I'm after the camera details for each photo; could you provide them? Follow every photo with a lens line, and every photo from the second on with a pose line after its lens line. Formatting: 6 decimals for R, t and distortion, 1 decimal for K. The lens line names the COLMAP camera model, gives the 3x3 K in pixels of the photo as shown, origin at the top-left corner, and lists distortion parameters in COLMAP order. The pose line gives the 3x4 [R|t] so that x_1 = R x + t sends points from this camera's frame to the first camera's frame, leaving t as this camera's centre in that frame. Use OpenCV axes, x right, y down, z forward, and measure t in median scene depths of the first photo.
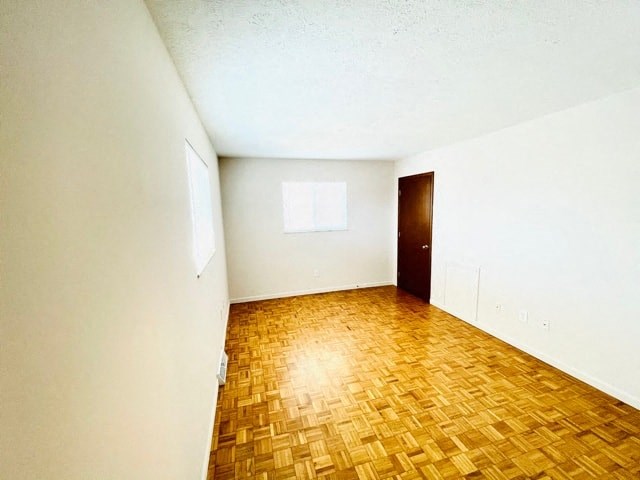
lens RADIAL K [[262.3, 0, 319.4], [0, 262.3, 241.2], [0, 0, 1]] dist [0.000339, -0.000039]
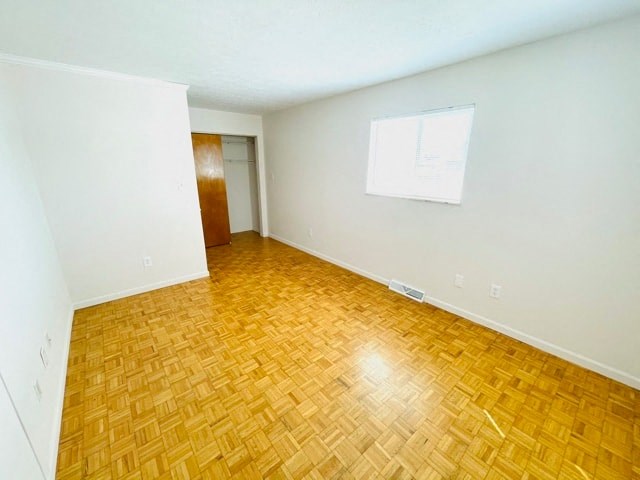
lens RADIAL K [[262.3, 0, 319.1], [0, 262.3, 236.5], [0, 0, 1]] dist [0.000339, -0.000039]
pose [[-0.912918, 0.133827, -0.385579, 0.426243], [-0.031250, 0.919023, 0.392963, -0.218766], [0.406945, 0.370792, -0.834811, 1.703368]]
